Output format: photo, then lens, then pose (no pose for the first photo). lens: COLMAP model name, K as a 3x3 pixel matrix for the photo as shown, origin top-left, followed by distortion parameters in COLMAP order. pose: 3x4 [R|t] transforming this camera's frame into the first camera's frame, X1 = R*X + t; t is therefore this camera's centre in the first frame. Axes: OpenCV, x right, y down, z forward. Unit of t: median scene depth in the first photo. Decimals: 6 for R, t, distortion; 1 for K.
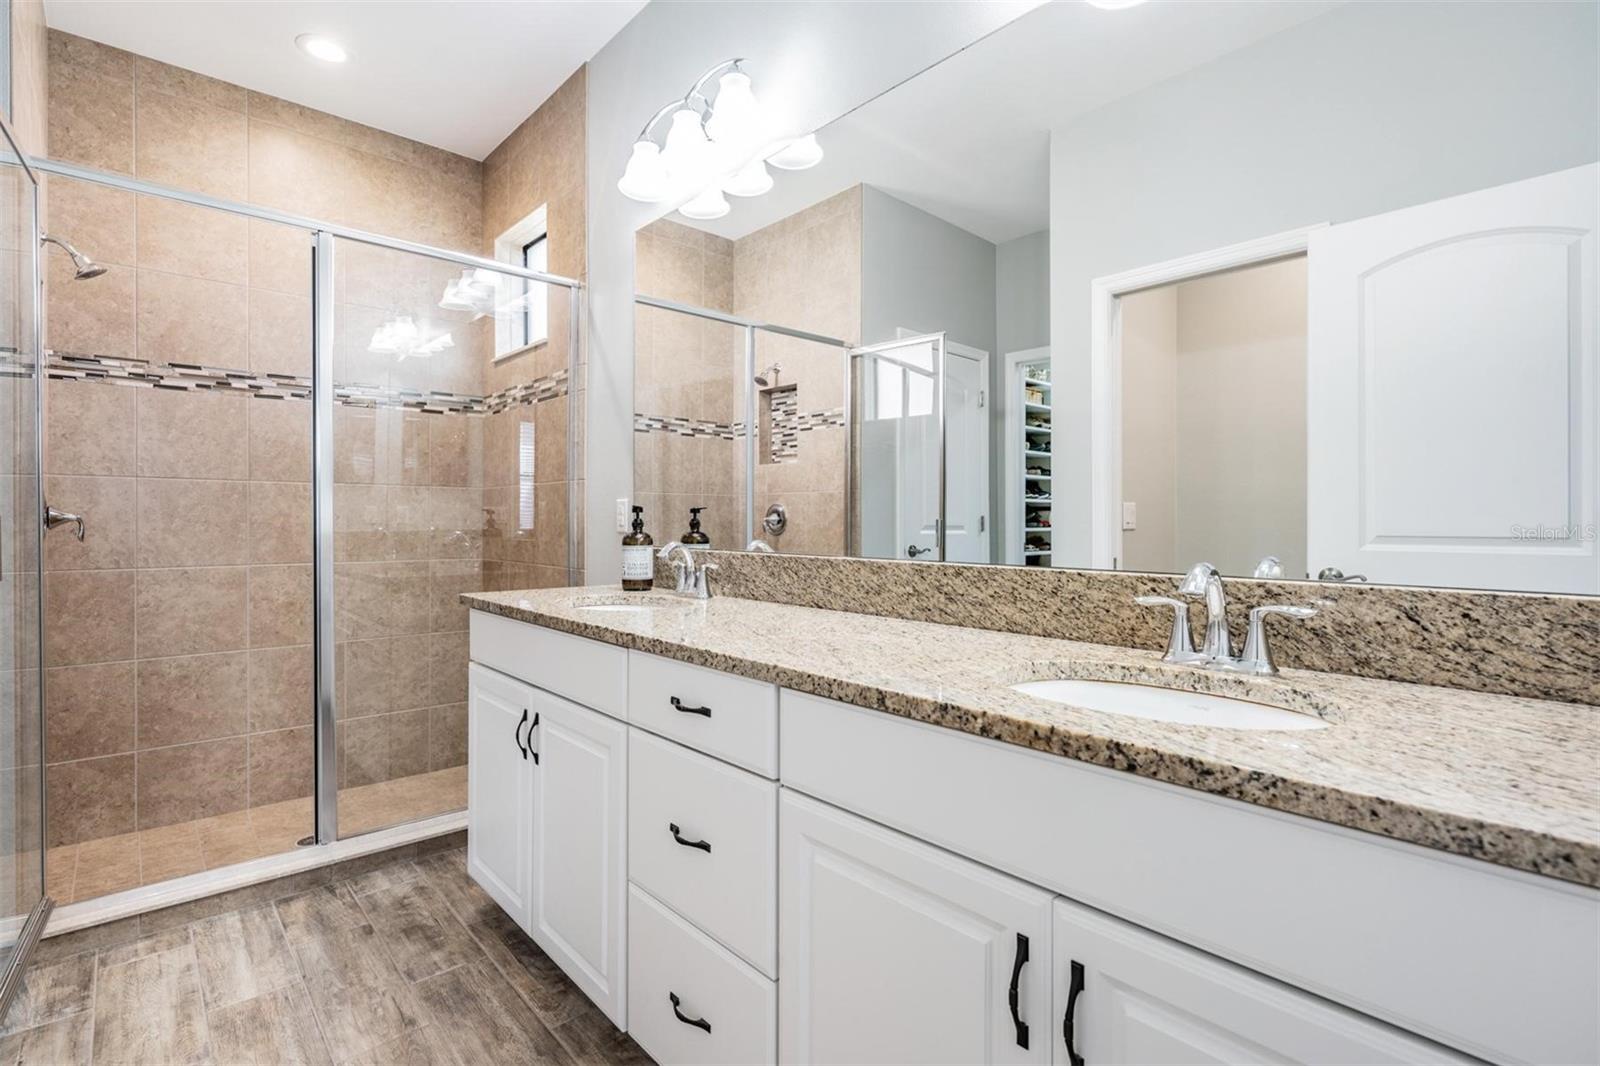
lens RADIAL K [[746.8, 0, 804.5], [0, 746.8, 535.4], [0, 0, 1]] dist [0.002149, -0.000314]
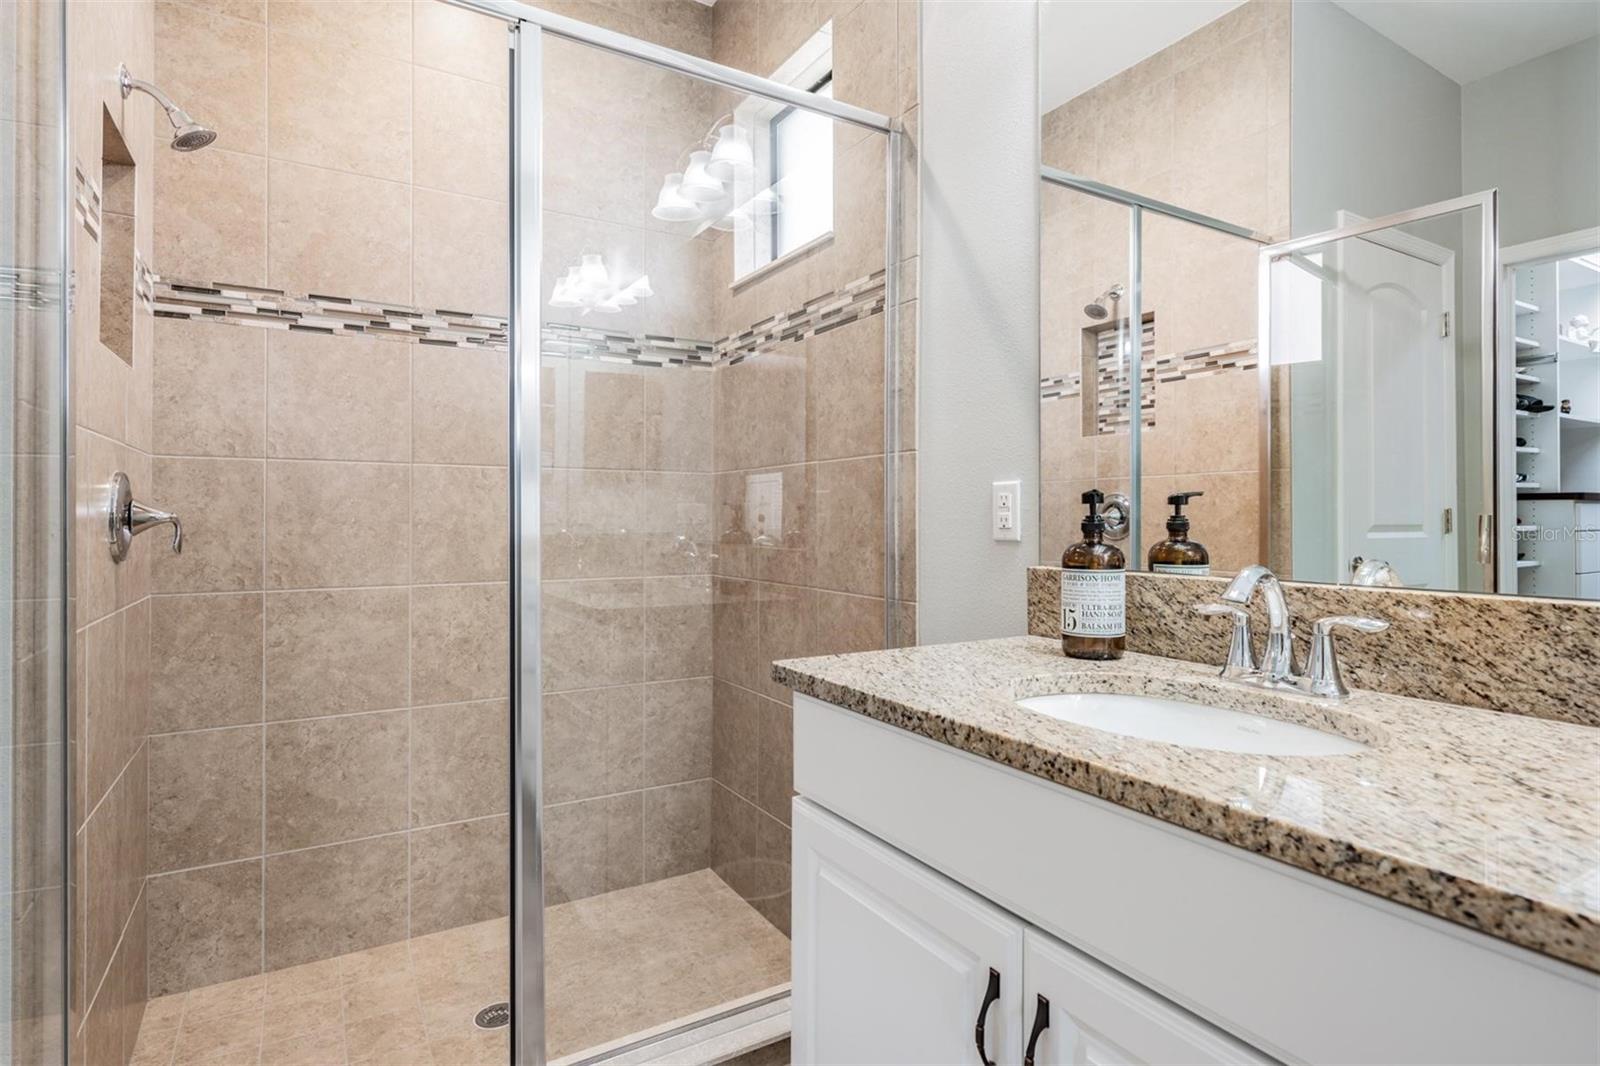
lens RADIAL K [[790.0, 0, 803.2], [0, 790.0, 528.7], [0, 0, 1]] dist [-0.001200, 0.001788]
pose [[0.983635, -0.000114, -0.180172, -0.253377], [-0.001055, 0.999979, -0.006392, -0.007968], [0.180169, 0.006477, 0.983614, 0.344451]]
